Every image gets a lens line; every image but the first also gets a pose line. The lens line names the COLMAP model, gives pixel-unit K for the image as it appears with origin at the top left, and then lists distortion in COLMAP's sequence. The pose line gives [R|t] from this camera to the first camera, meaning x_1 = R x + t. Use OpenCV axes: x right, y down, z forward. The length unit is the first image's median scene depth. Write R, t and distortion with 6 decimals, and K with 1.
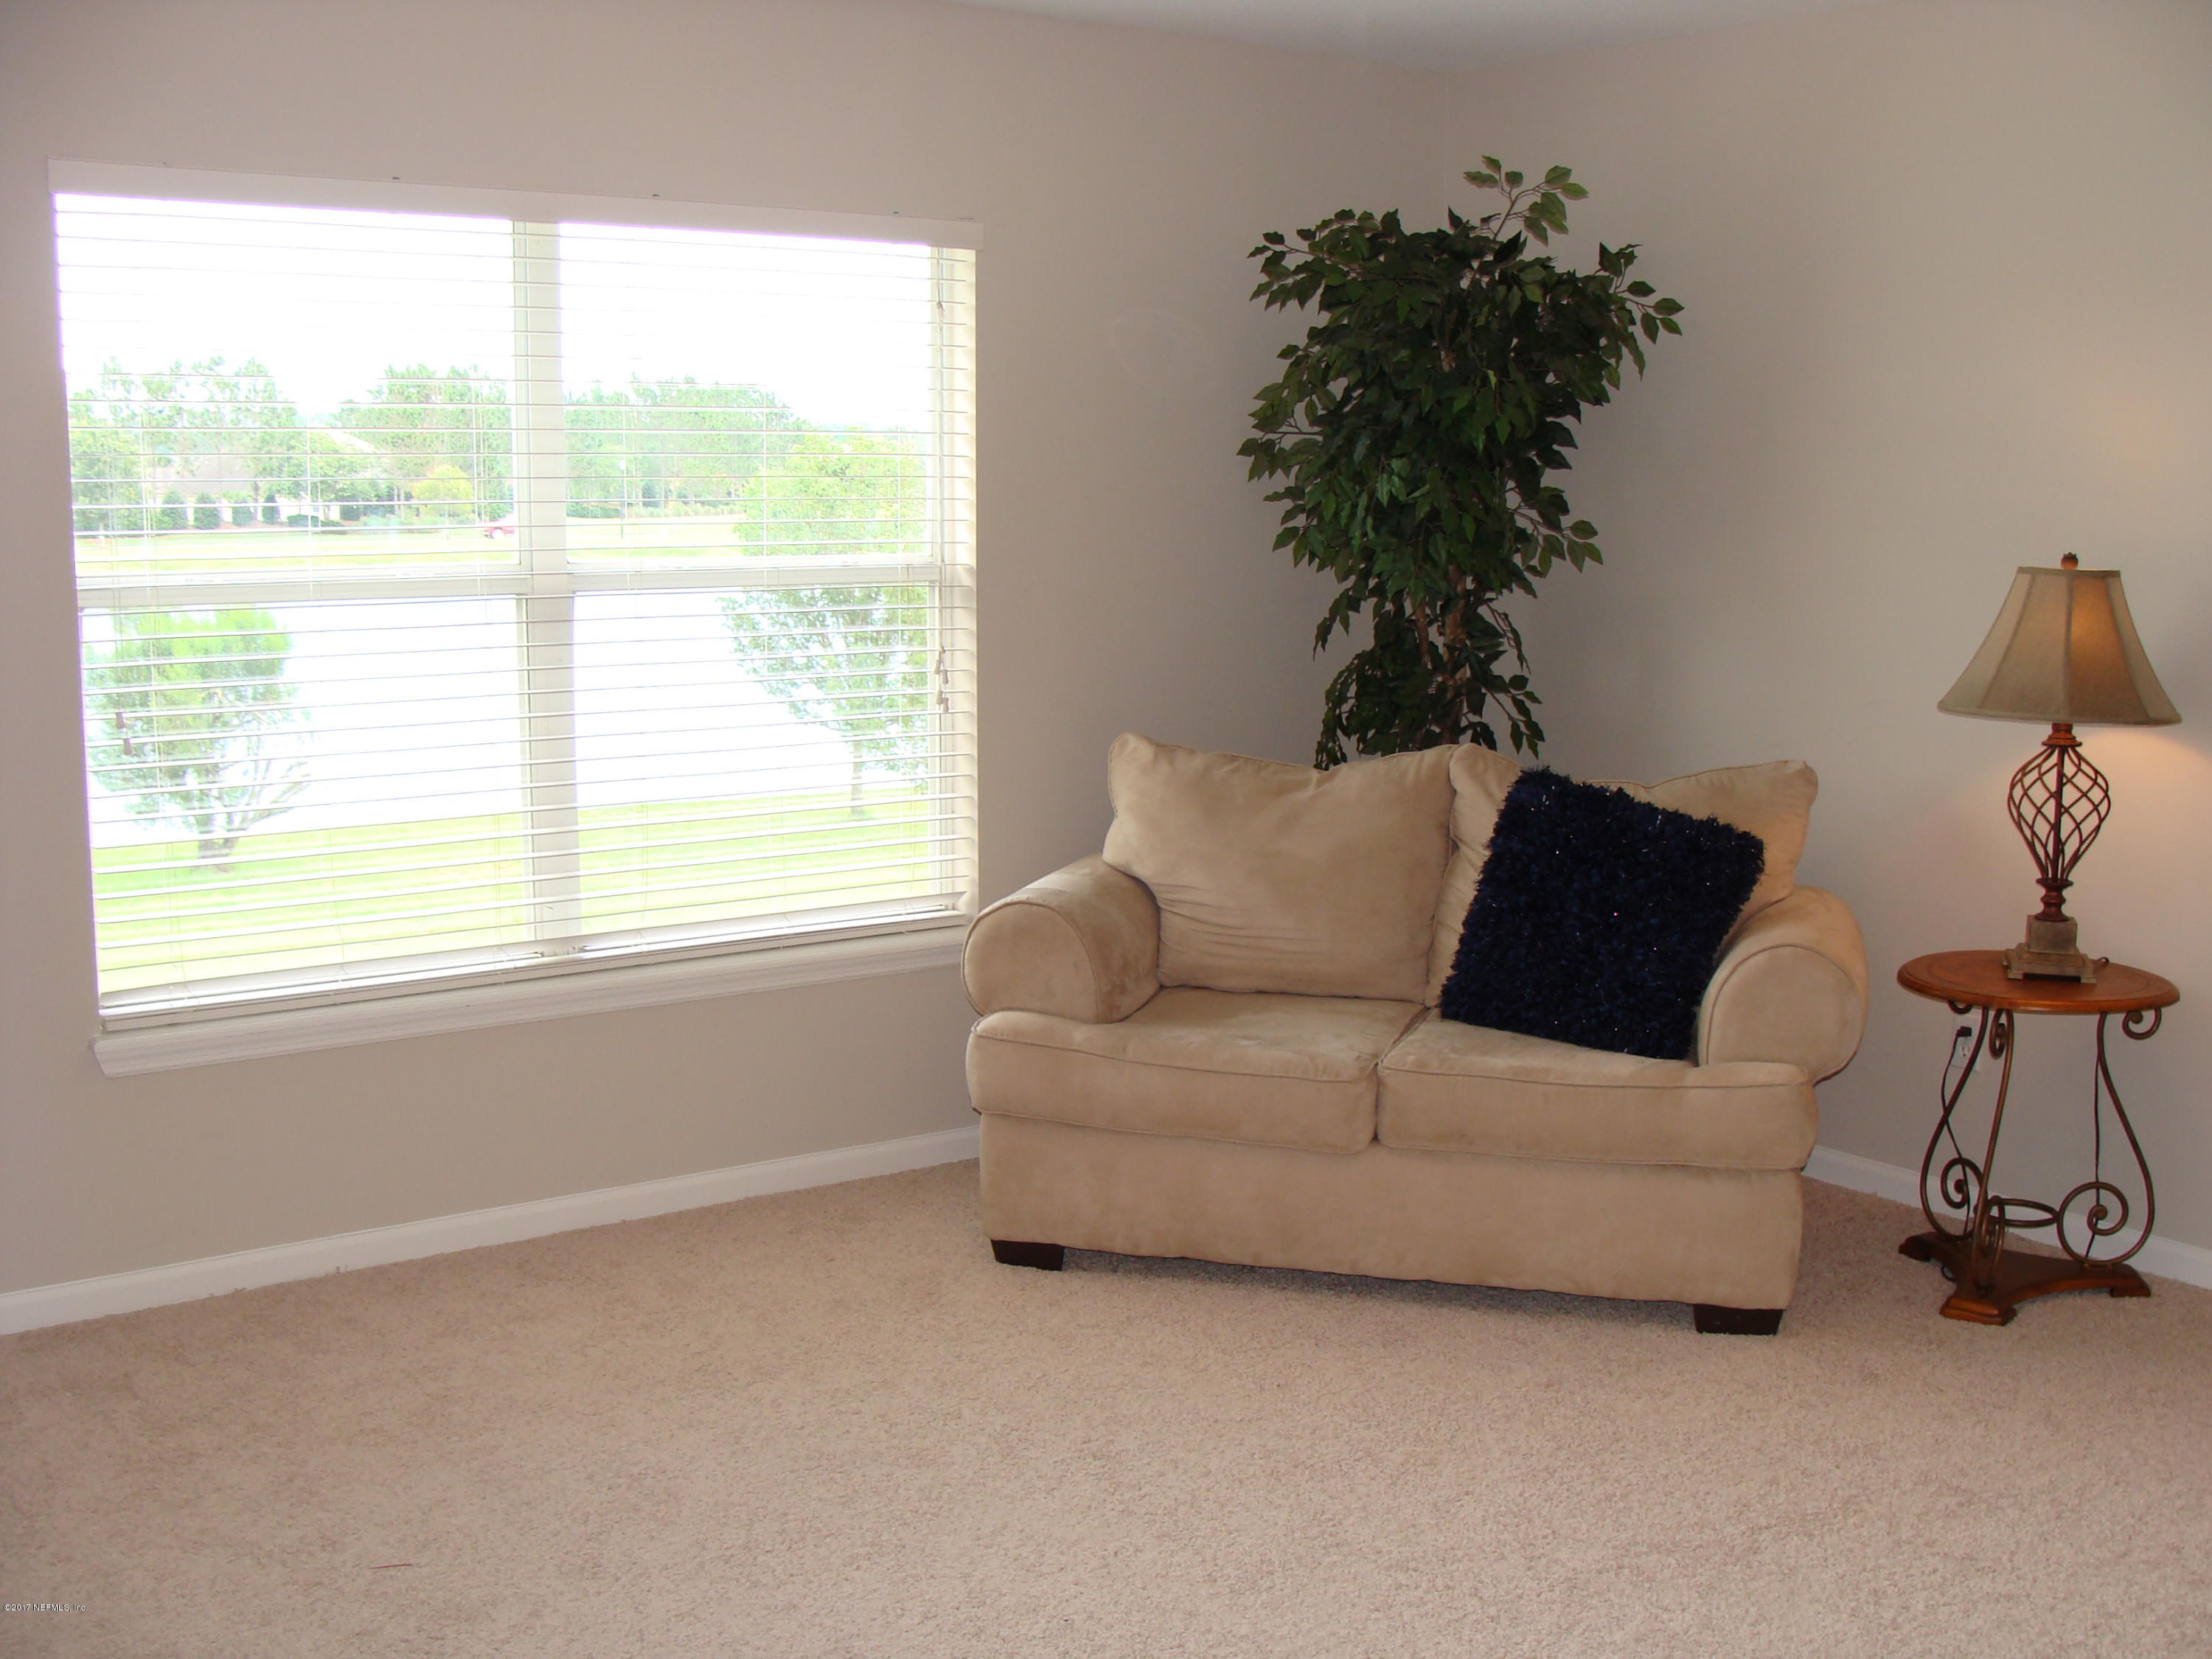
lens RADIAL K [[2456.7, 0, 1134.0], [0, 2456.7, 874.4], [0, 0, 1]] dist [-0.202809, 0.239250]
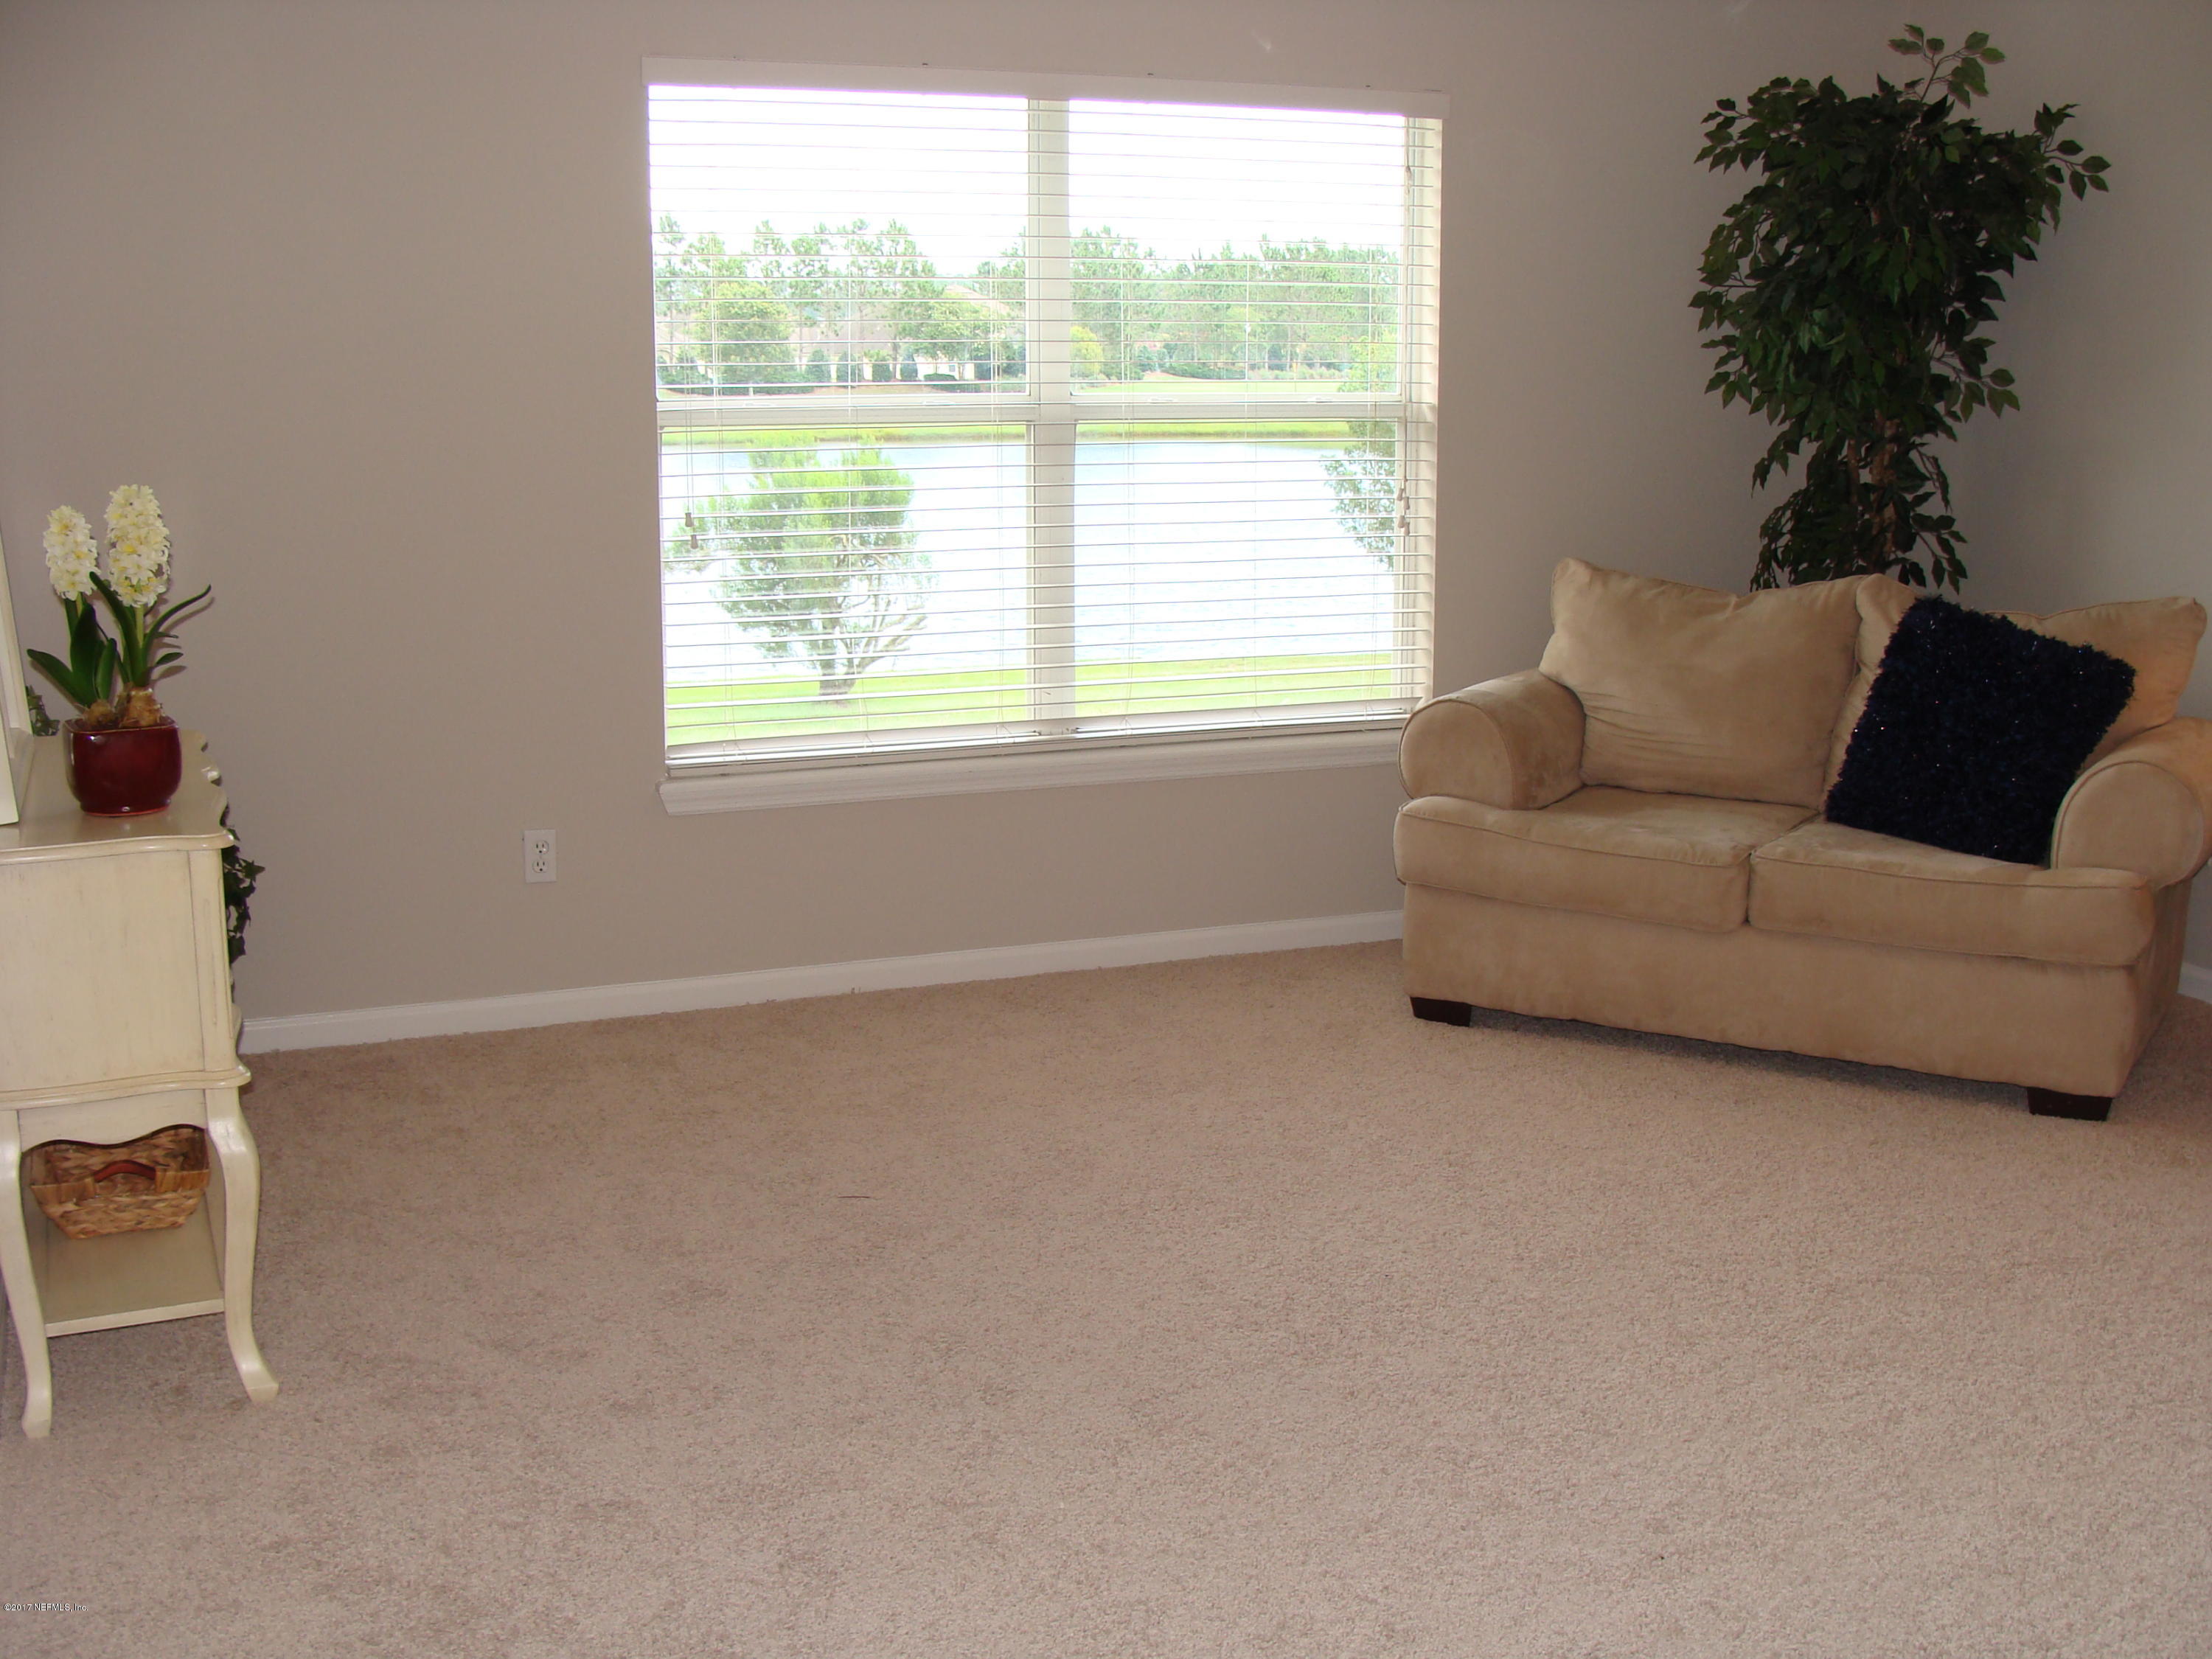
lens RADIAL K [[2456.7, 0, 1134.0], [0, 2456.7, 874.4], [0, 0, 1]] dist [-0.202809, 0.239250]
pose [[0.967705, 0.049512, -0.247176, 0.092043], [-0.036186, 0.997651, 0.058171, 0.030066], [0.249475, -0.047348, 0.967223, -0.124153]]
